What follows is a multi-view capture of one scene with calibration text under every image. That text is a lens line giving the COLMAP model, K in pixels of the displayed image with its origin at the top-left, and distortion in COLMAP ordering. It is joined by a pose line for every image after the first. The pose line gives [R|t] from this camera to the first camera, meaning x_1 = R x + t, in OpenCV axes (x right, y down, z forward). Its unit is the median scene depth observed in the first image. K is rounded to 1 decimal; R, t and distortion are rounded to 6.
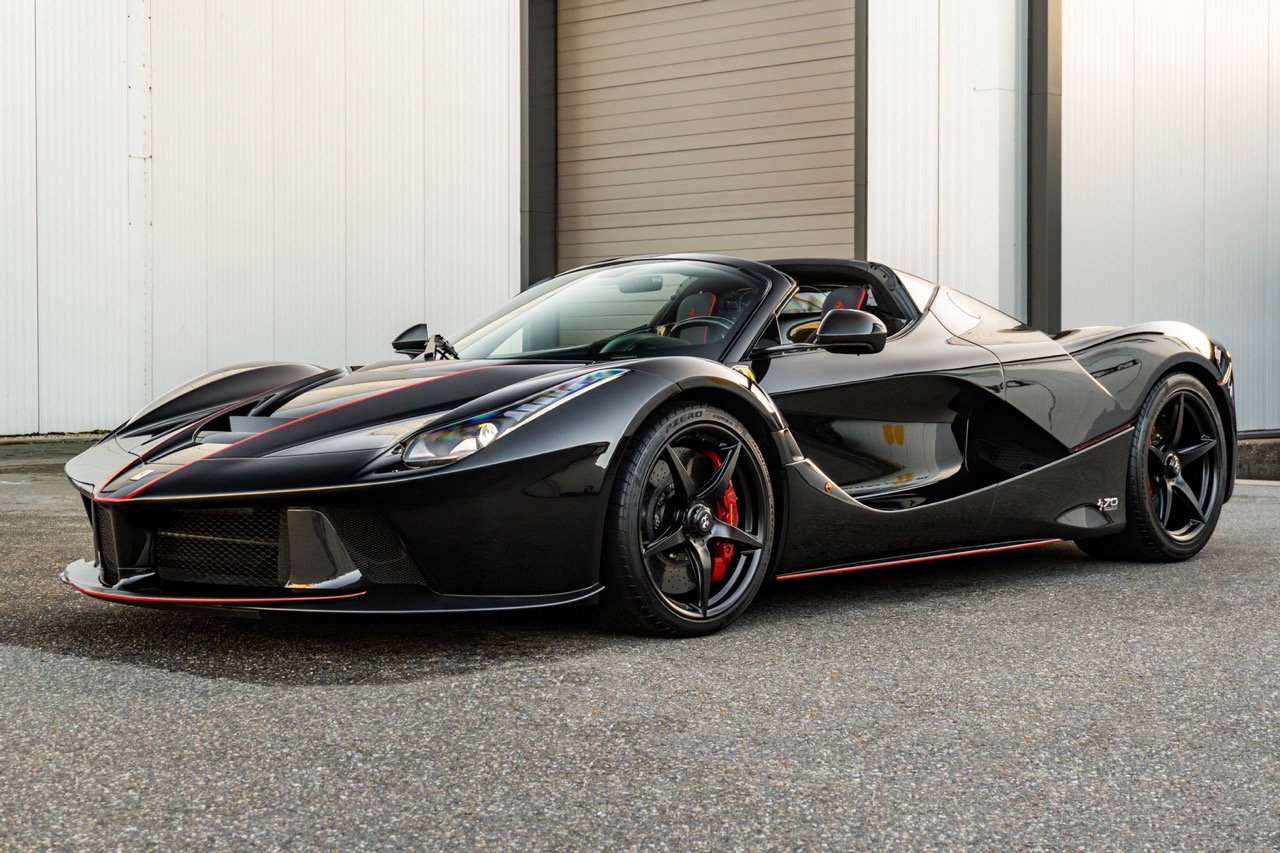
lens RADIAL K [[2032.7, 0, 640.0], [0, 2032.7, 426.5], [0, 0, 1]] dist [0.042258, 0.067047]
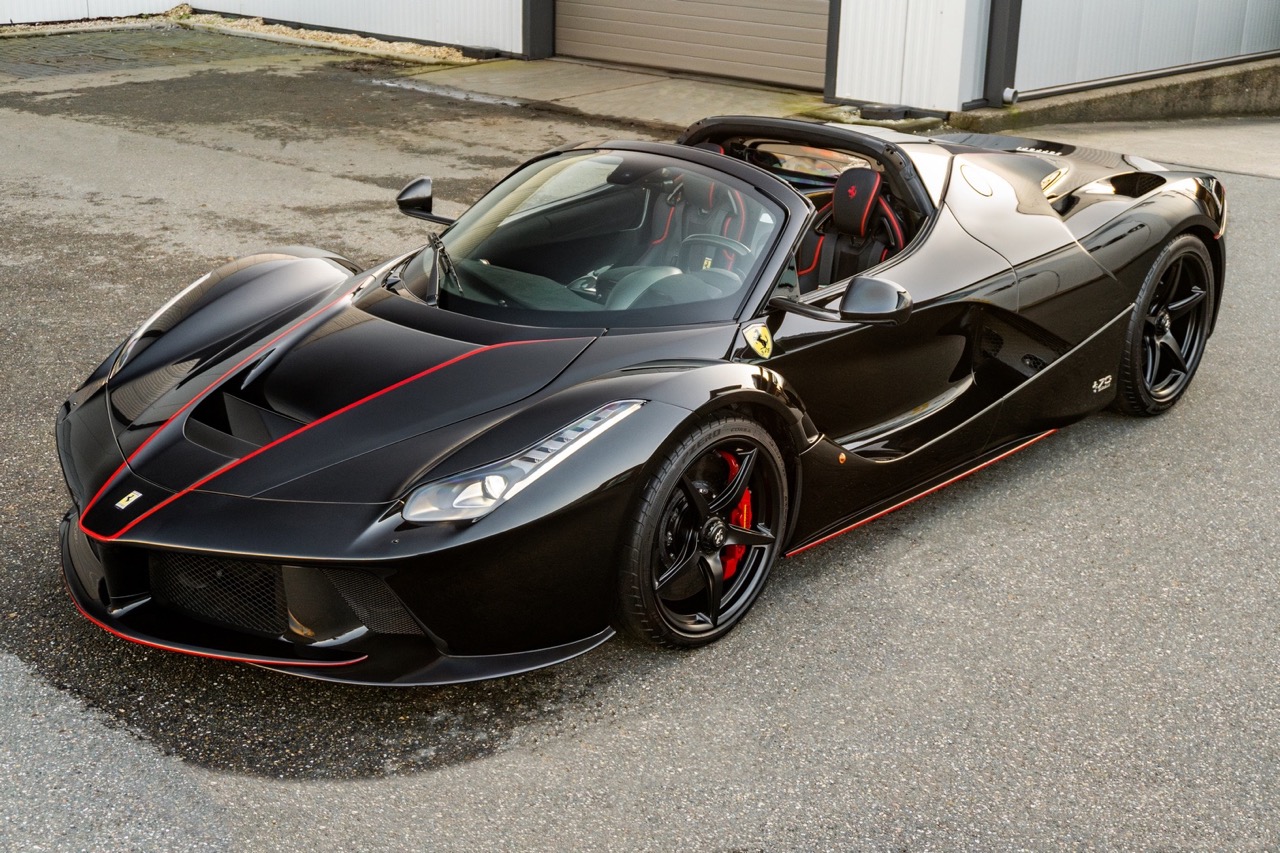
lens RADIAL K [[1652.3, 0, 640.0], [0, 1652.3, 426.5], [0, 0, 1]] dist [0.012995, 0.012934]
pose [[0.999702, 0.017725, 0.016805, -0.018740], [-0.021925, 0.954424, 0.297648, -0.225012], [-0.010763, -0.297928, 0.954528, 0.252764]]
